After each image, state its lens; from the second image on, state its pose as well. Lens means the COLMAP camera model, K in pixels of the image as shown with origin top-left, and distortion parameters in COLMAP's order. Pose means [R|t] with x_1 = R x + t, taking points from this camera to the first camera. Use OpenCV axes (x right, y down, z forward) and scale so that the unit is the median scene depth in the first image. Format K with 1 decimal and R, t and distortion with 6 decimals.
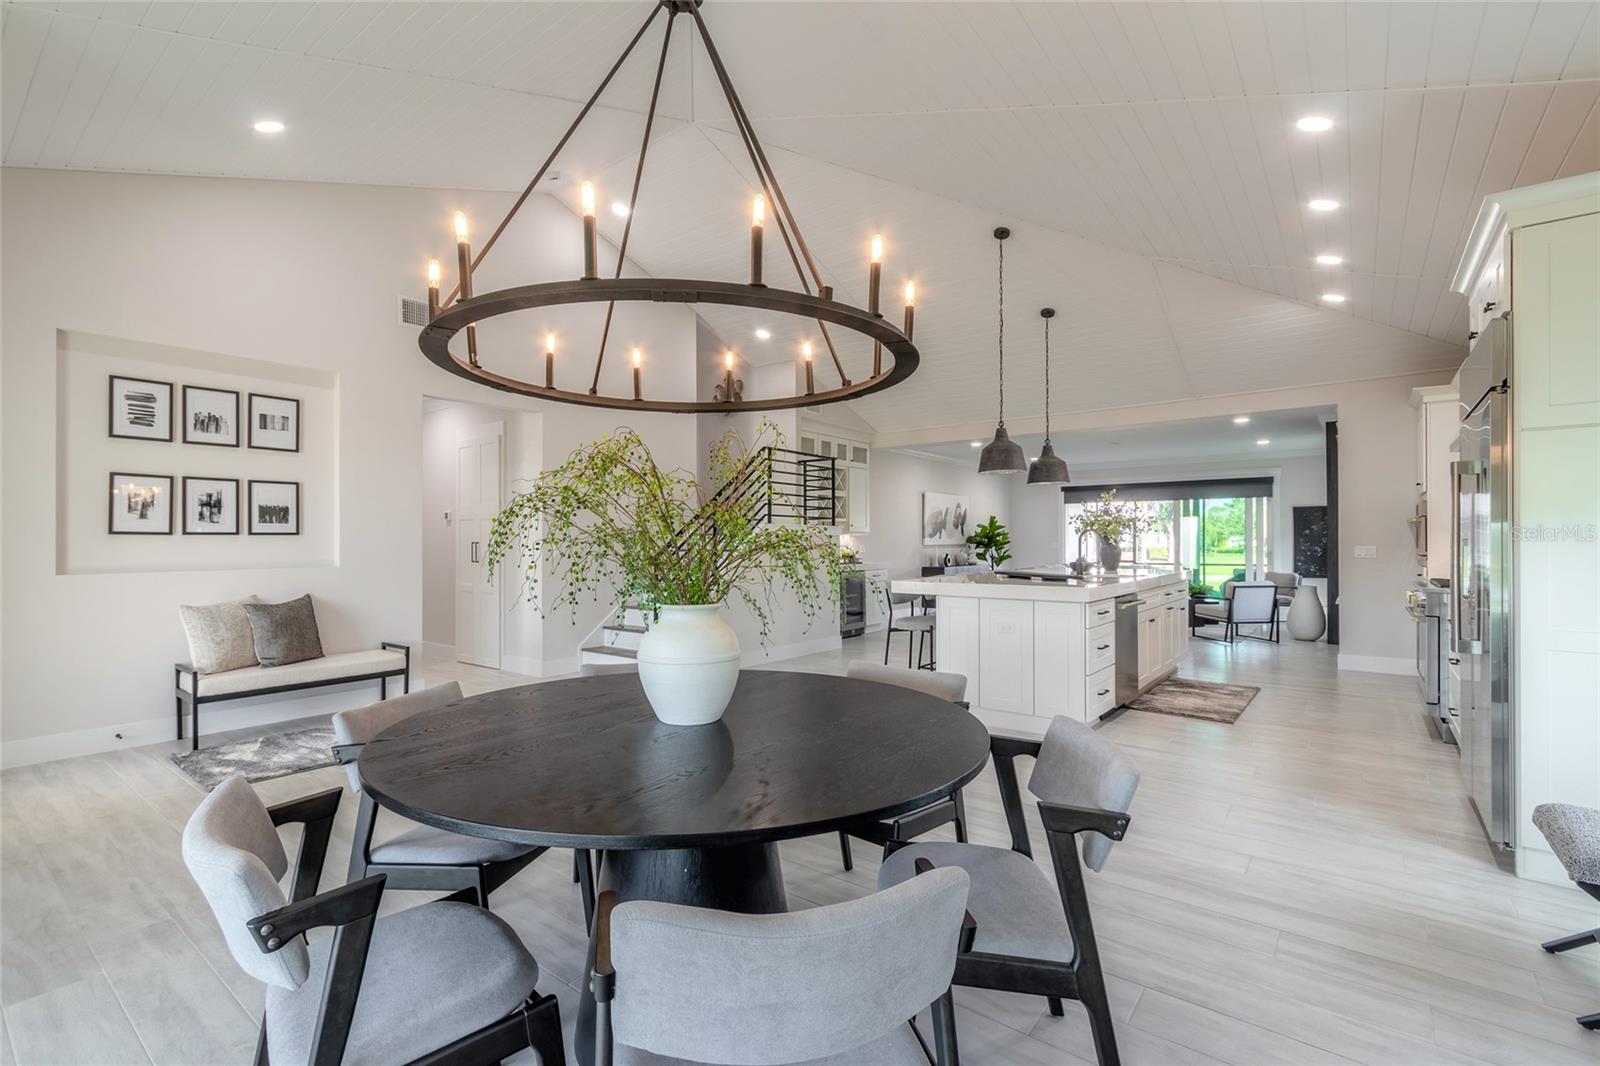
lens RADIAL K [[724.4, 0, 775.6], [0, 724.4, 538.6], [0, 0, 1]] dist [0.004084, -0.000915]
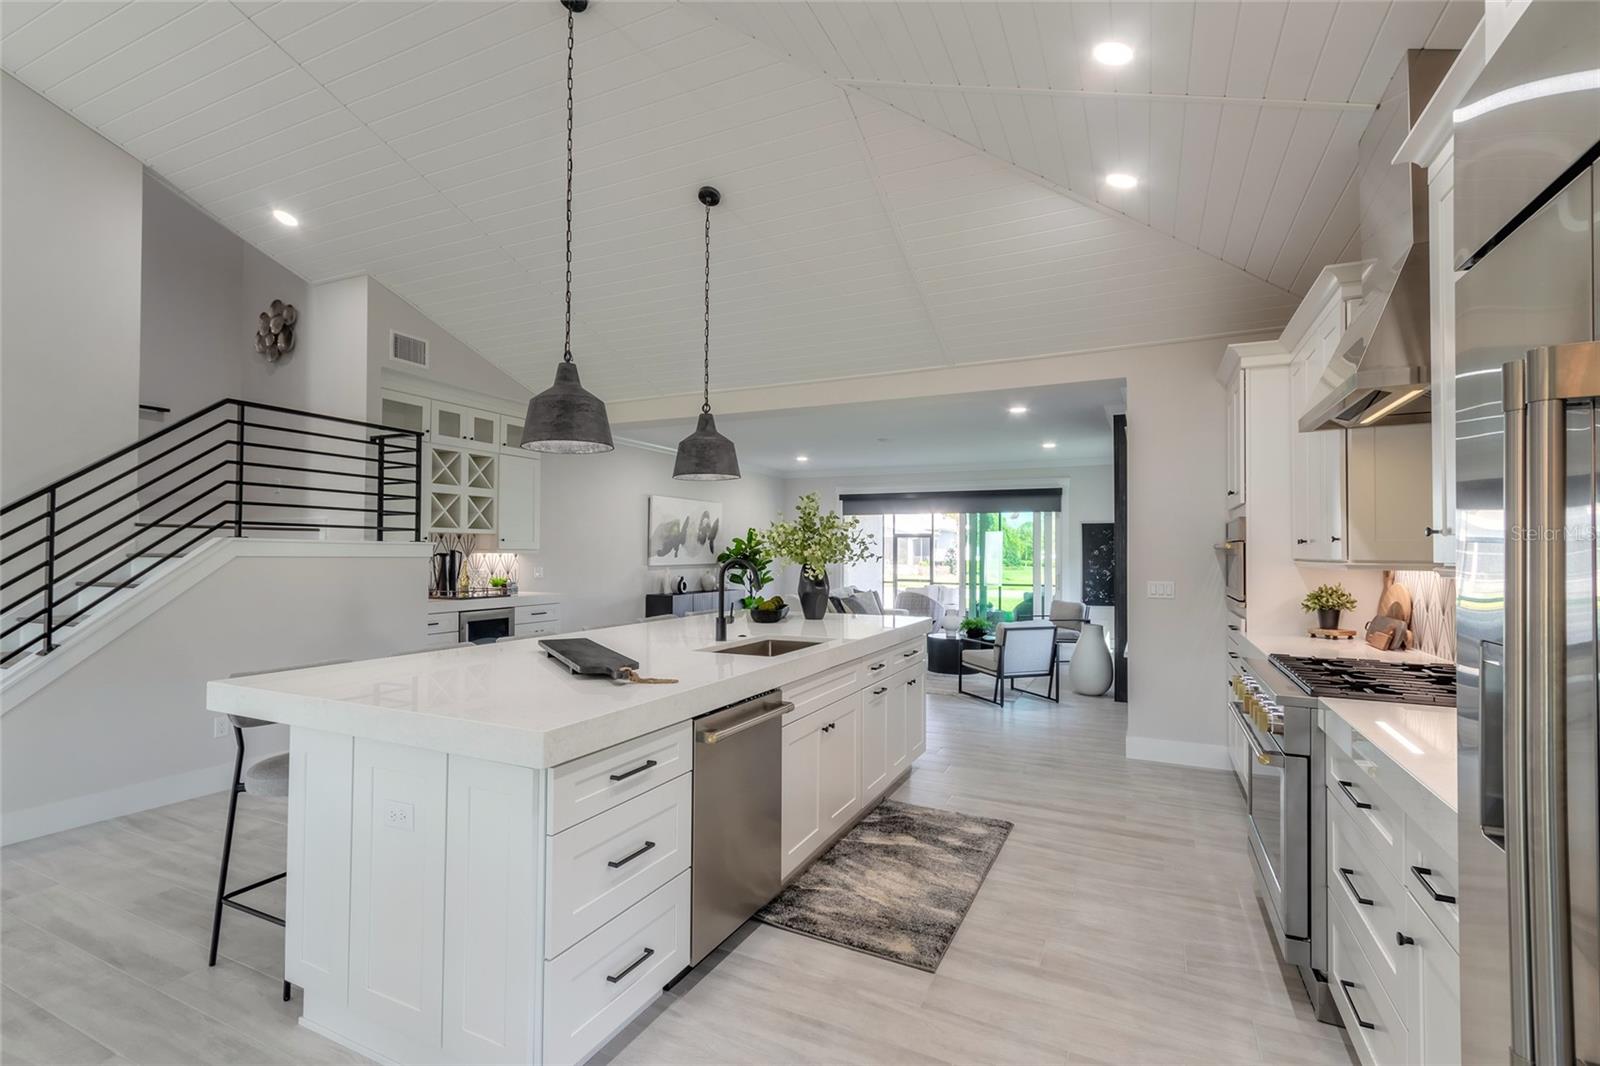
lens RADIAL K [[739.9, 0, 776.3], [0, 739.9, 539.8], [0, 0, 1]] dist [0.005084, -0.001149]
pose [[0.976540, 0.011688, 0.215018, 0.409225], [-0.009227, 0.999880, -0.012446, -0.024046], [-0.215137, 0.010170, 0.976531, 0.527805]]
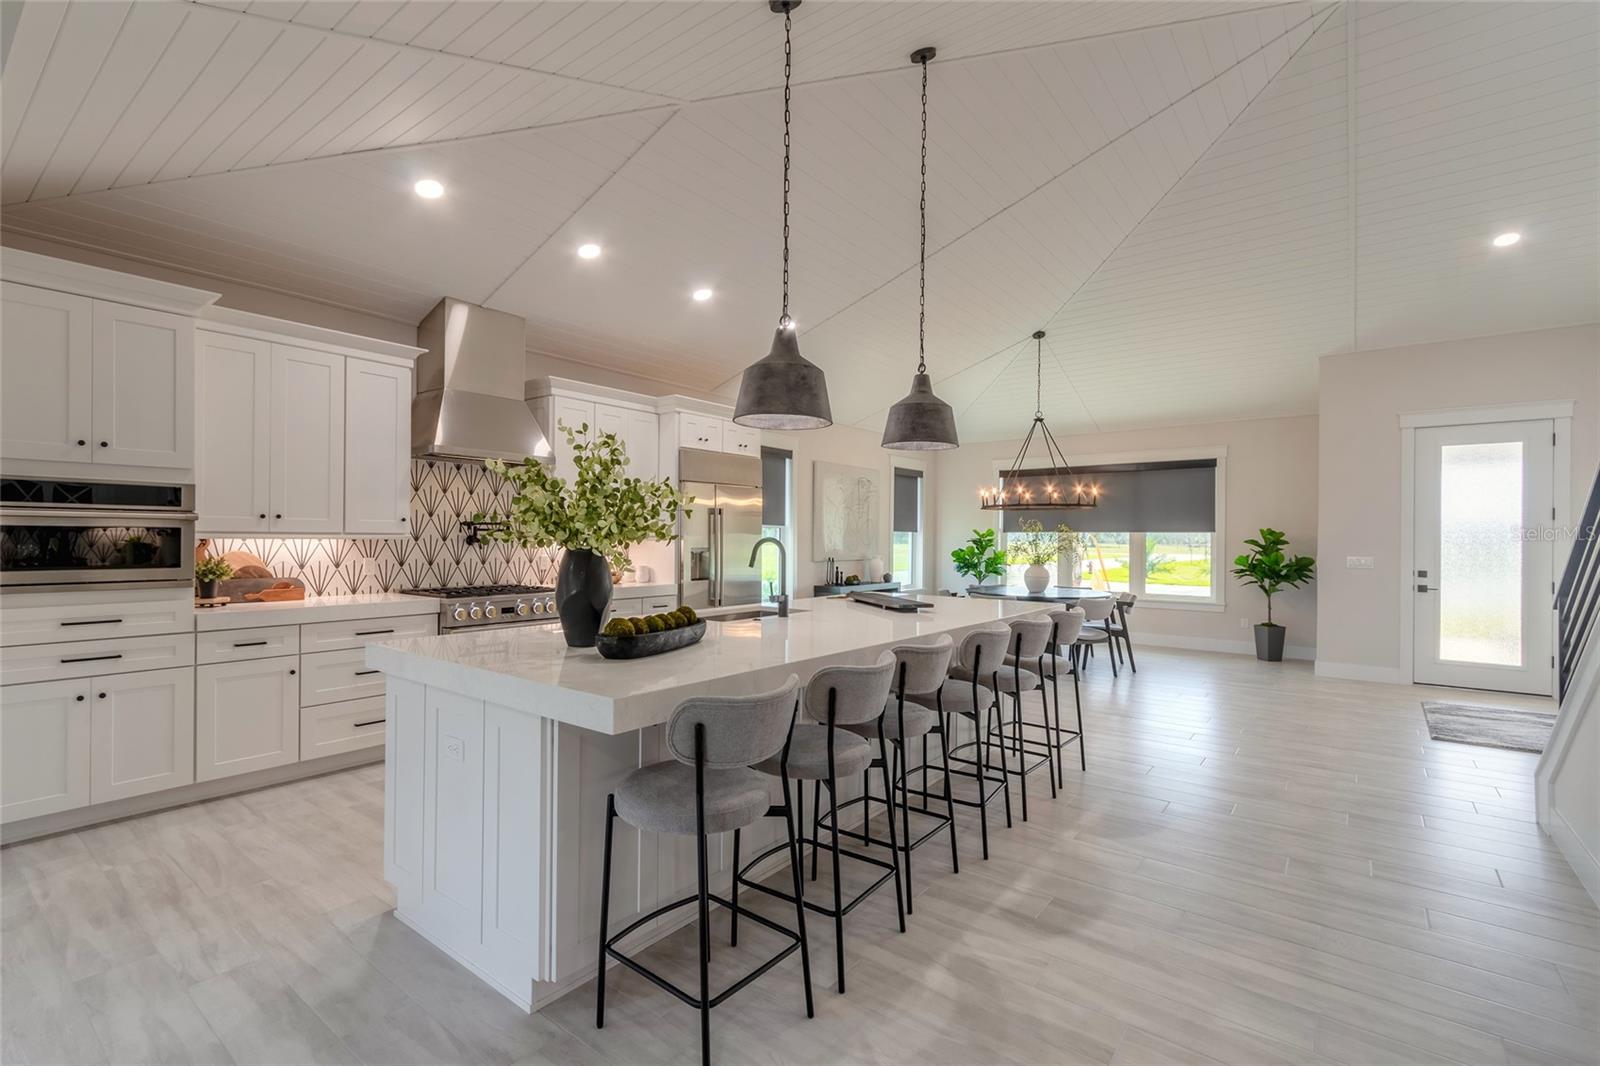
lens RADIAL K [[724.4, 0, 775.6], [0, 724.4, 538.6], [0, 0, 1]] dist [0.004084, -0.000915]
pose [[-0.999979, -0.005302, -0.003695, 0.518401], [-0.005284, 0.999975, -0.004679, -0.010956], [0.003720, -0.004659, -0.999982, 1.910354]]
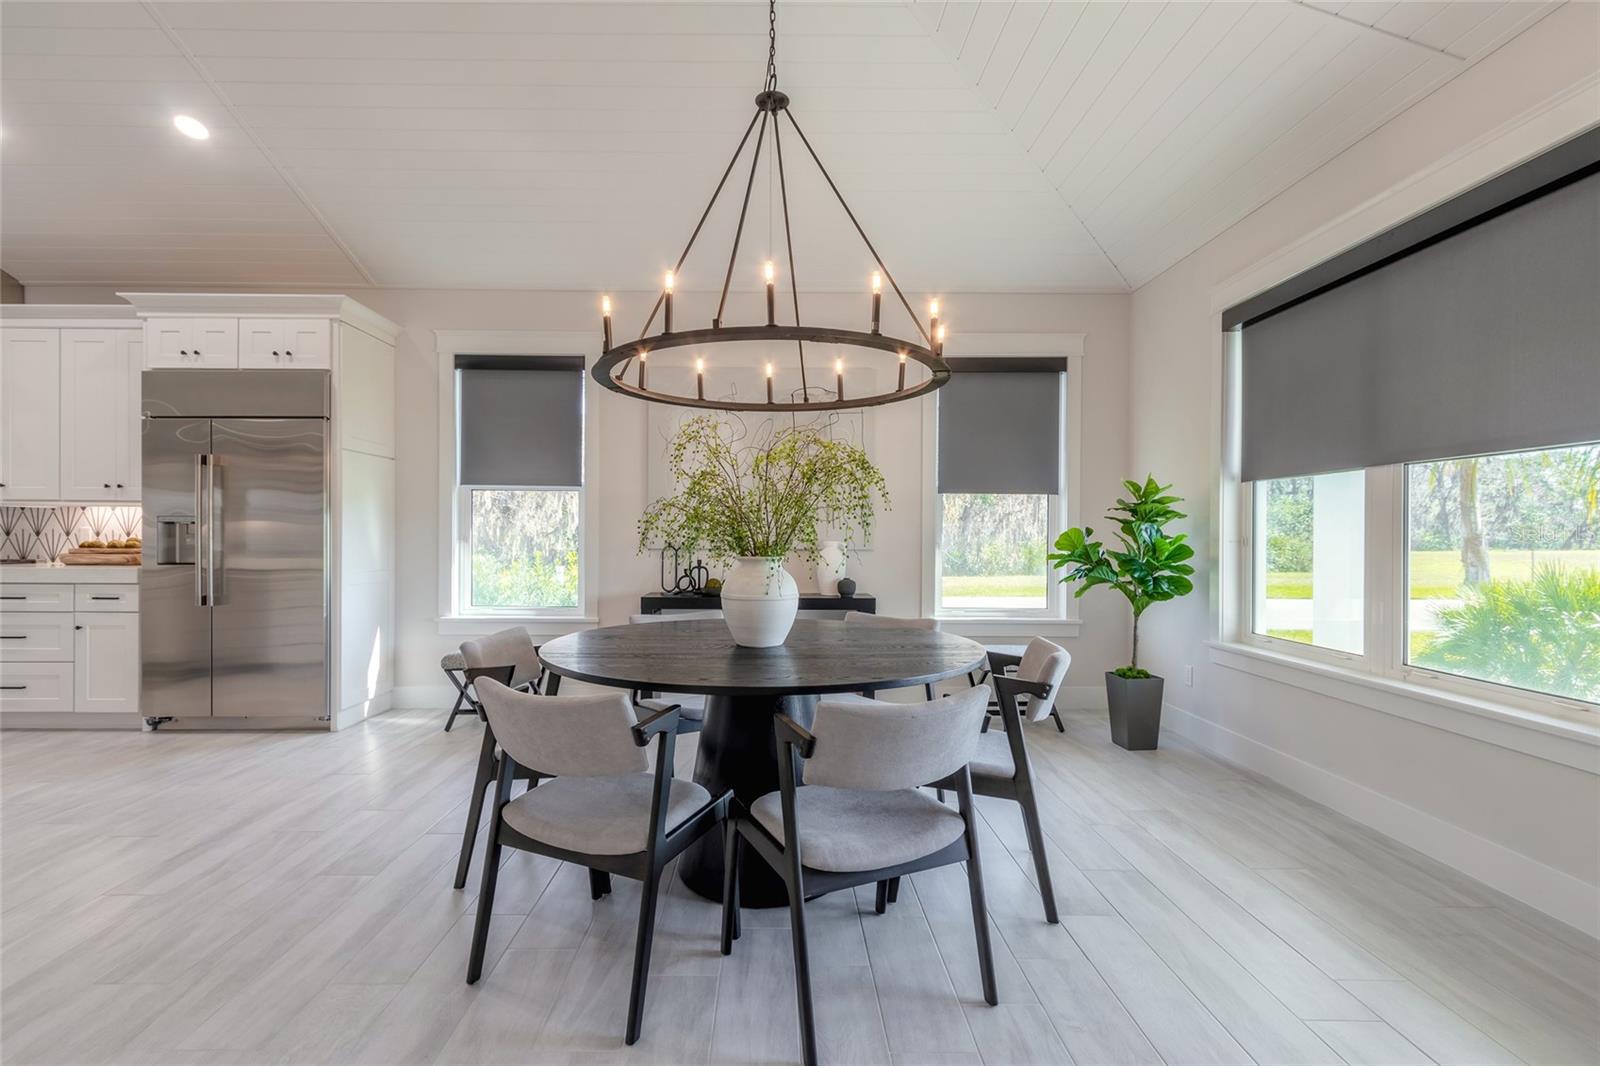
lens RADIAL K [[739.9, 0, 776.3], [0, 739.9, 539.8], [0, 0, 1]] dist [0.005084, -0.001149]
pose [[-0.630255, -0.005802, 0.776367, -0.437649], [-0.007840, 0.999969, 0.001108, 0.020285], [-0.776349, -0.005388, -0.630280, 0.678892]]
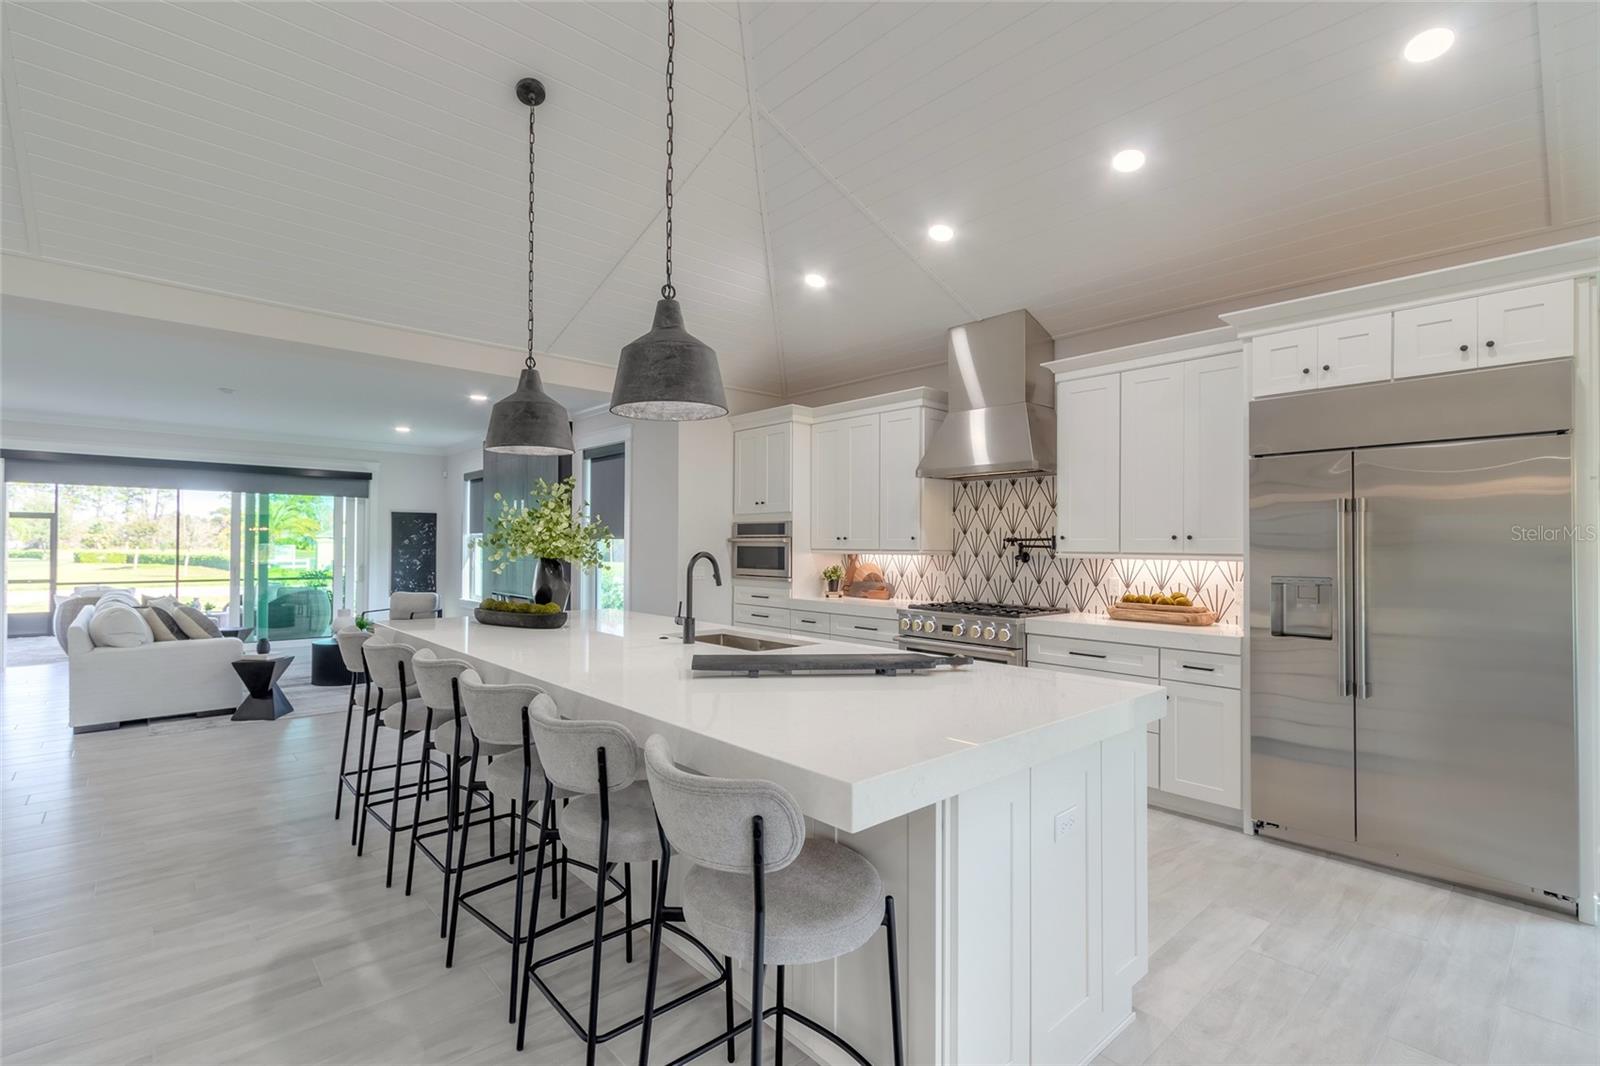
lens RADIAL K [[724.4, 0, 775.6], [0, 724.4, 538.6], [0, 0, 1]] dist [0.004084, -0.000915]
pose [[0.169522, 0.013971, 0.985427, -0.083657], [-0.012694, 0.999848, -0.011992, -0.020634], [-0.985445, -0.010476, 0.169674, 1.031028]]
